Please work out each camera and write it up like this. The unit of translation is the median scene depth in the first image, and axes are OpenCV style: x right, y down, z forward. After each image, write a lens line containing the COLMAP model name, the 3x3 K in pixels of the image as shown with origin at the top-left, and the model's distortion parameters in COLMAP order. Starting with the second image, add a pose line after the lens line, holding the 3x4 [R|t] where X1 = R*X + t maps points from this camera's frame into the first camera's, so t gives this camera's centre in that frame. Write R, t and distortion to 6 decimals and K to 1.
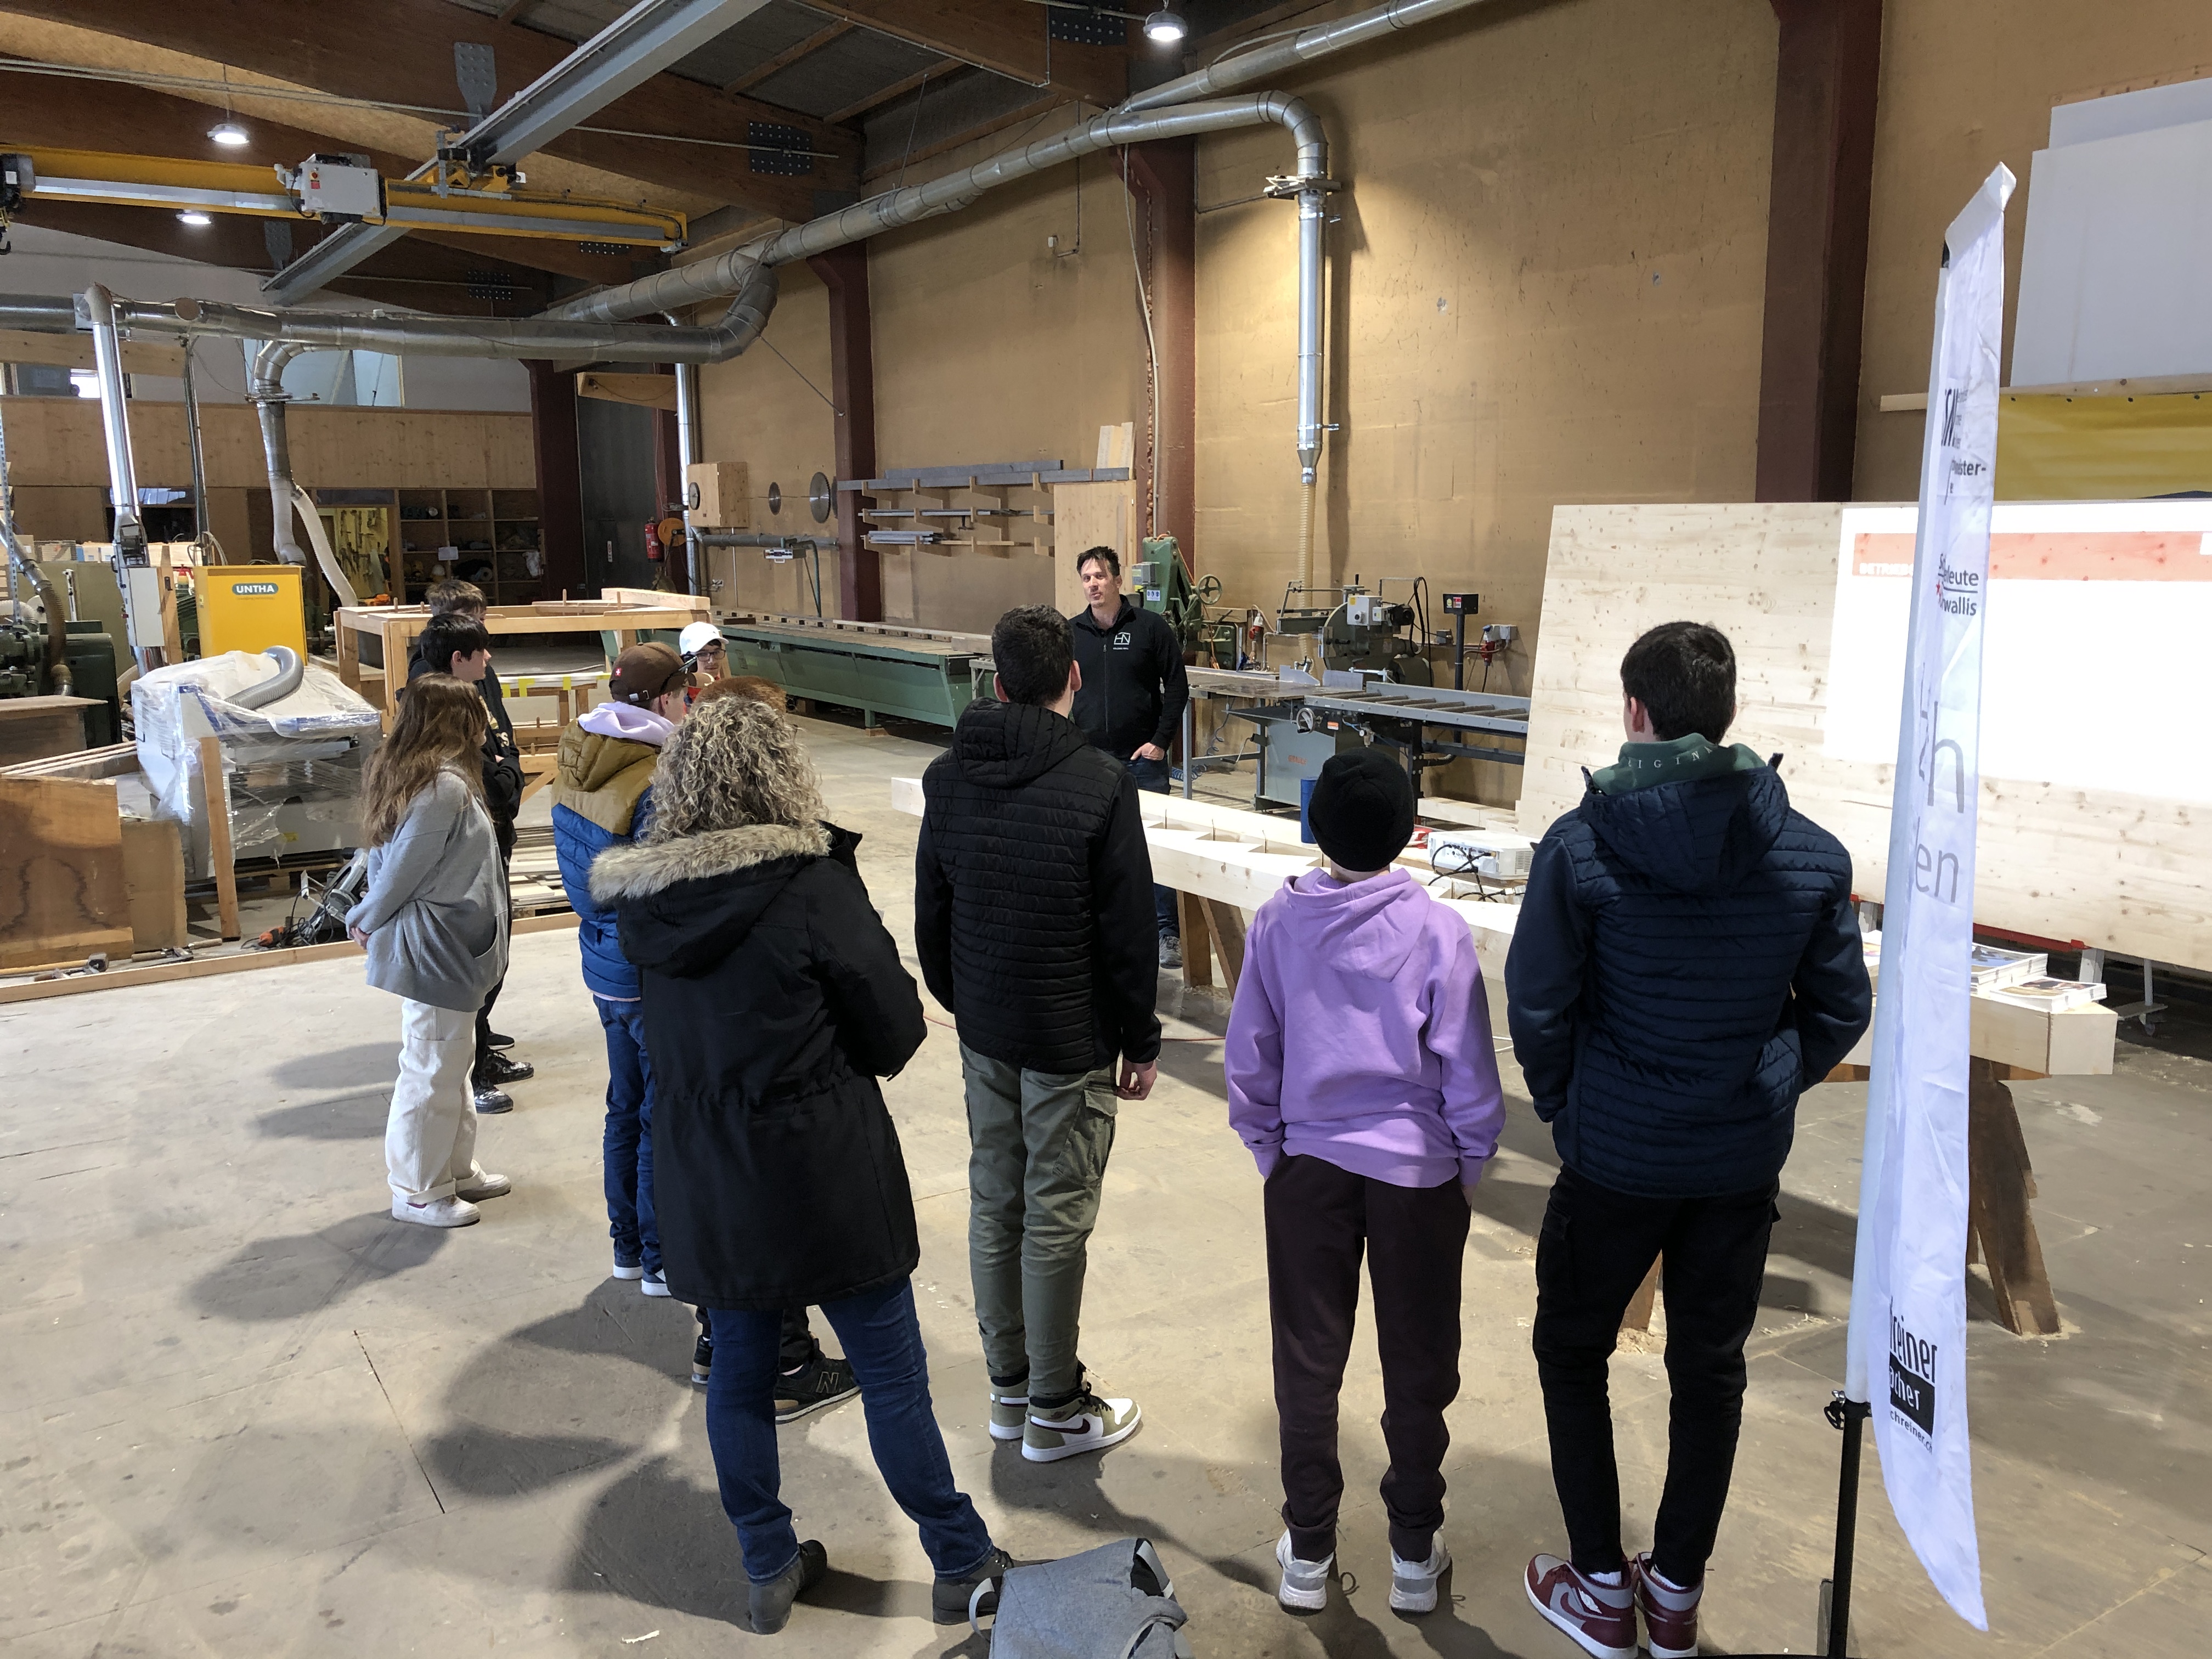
lens RADIAL K [[1809.8, 0, 1127.9], [0, 1809.8, 803.2], [0, 0, 1]] dist [0.027718, -0.009343]
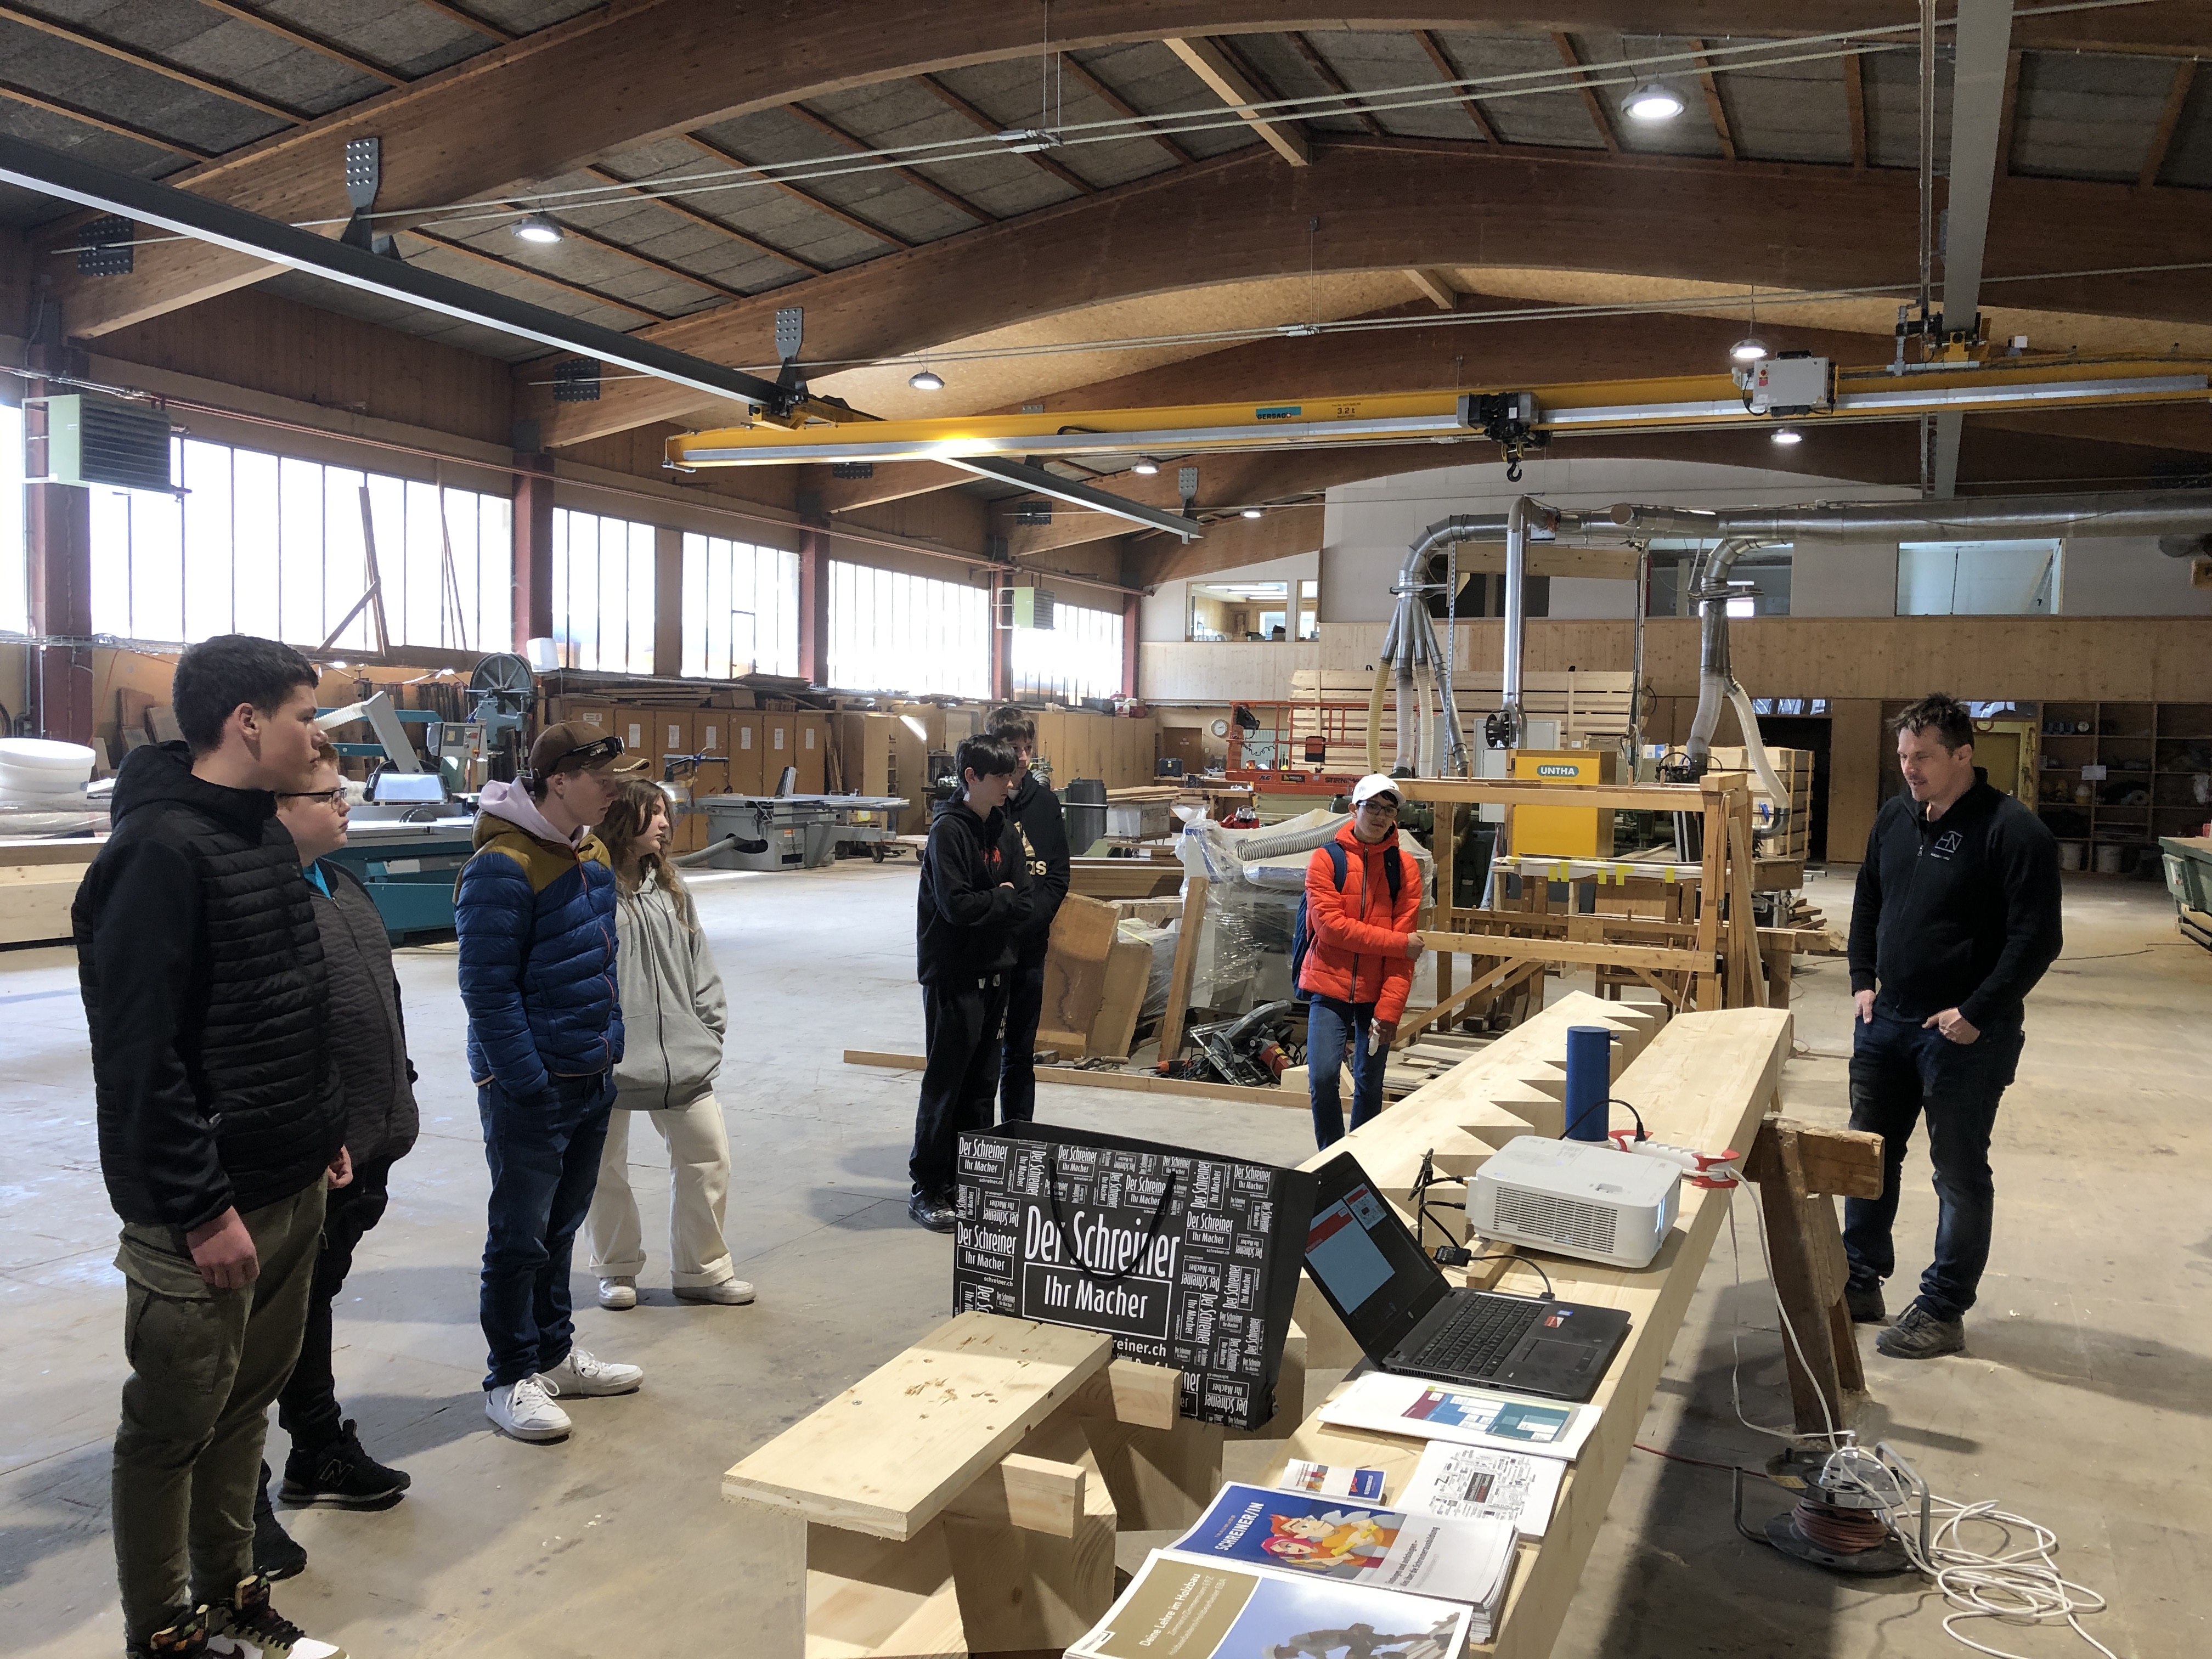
lens RADIAL K [[1809.8, 0, 1127.9], [0, 1809.8, 803.2], [0, 0, 1]] dist [0.027718, -0.009343]
pose [[0.555878, 0.051493, -0.829668, 0.239344], [-0.157010, 0.986618, -0.043962, -0.017768], [0.816301, 0.154704, 0.556524, 0.247182]]
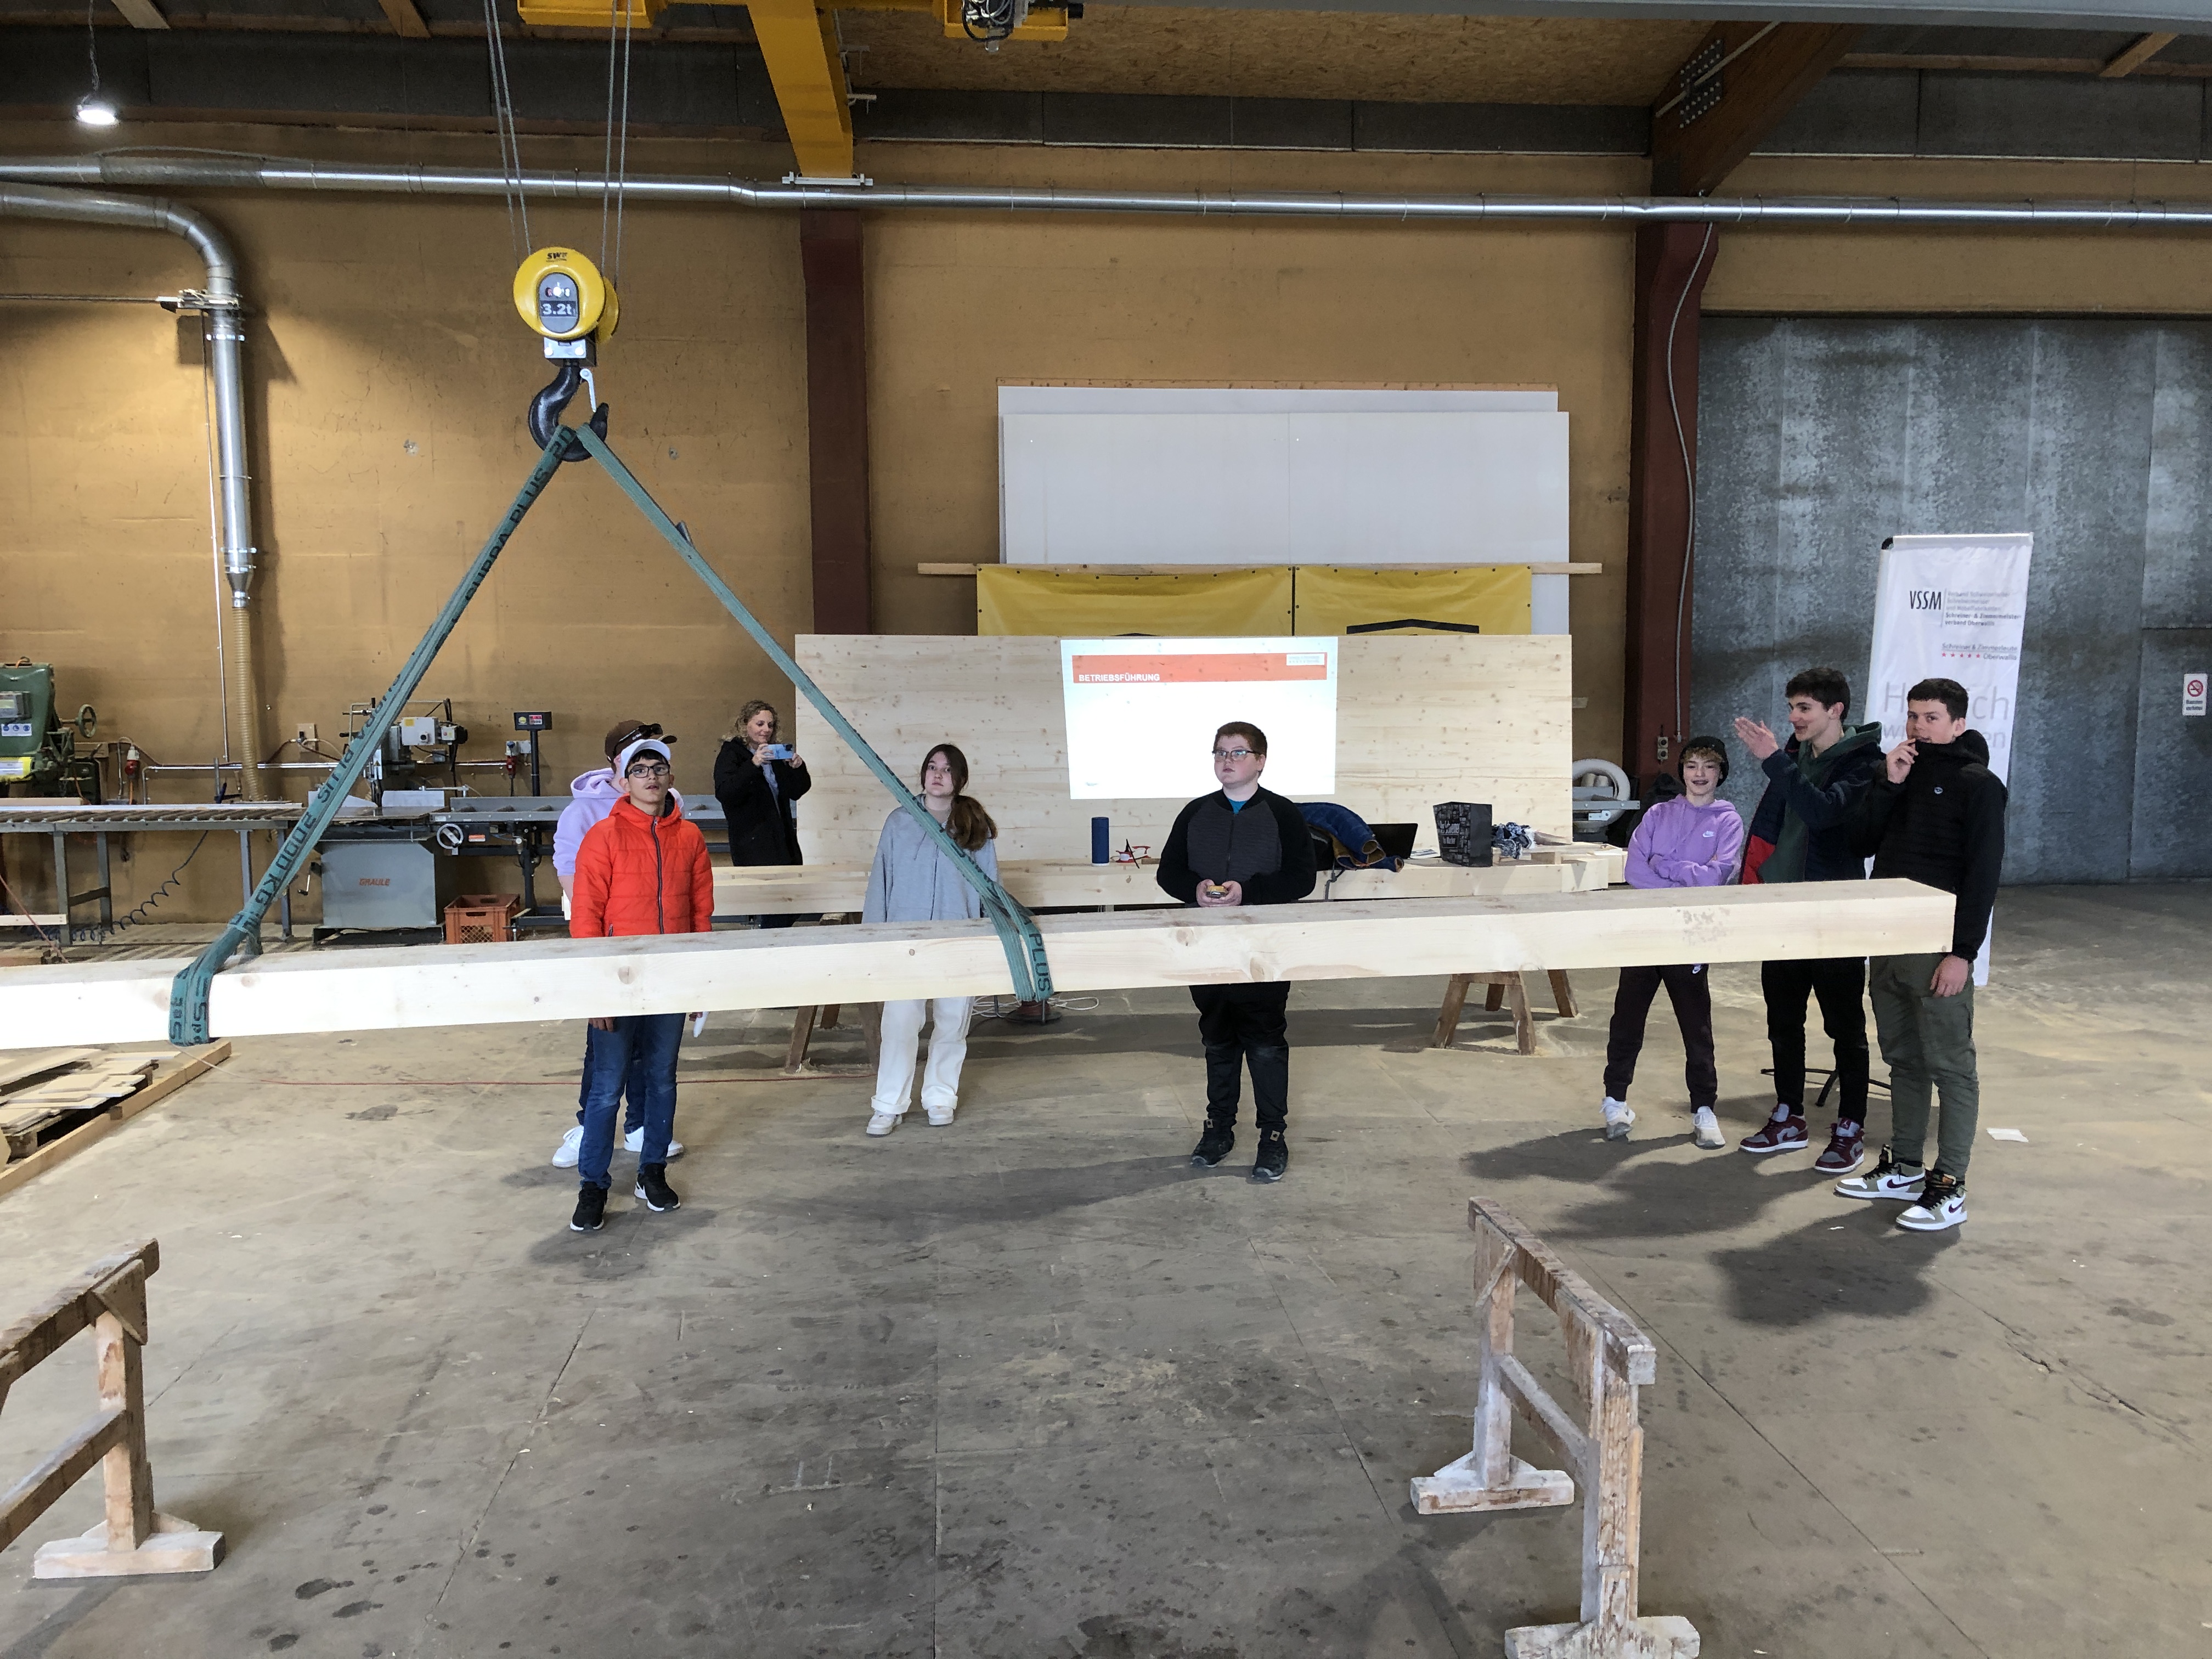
lens RADIAL K [[1799.4, 0, 1121.2], [0, 1799.4, 836.6], [0, 0, 1]] dist [0.040549, -0.033659]
pose [[0.459478, -0.084360, 0.884174, -0.527039], [0.137606, 0.990221, 0.022969, -0.013268], [-0.877465, 0.111114, 0.466593, 0.144106]]
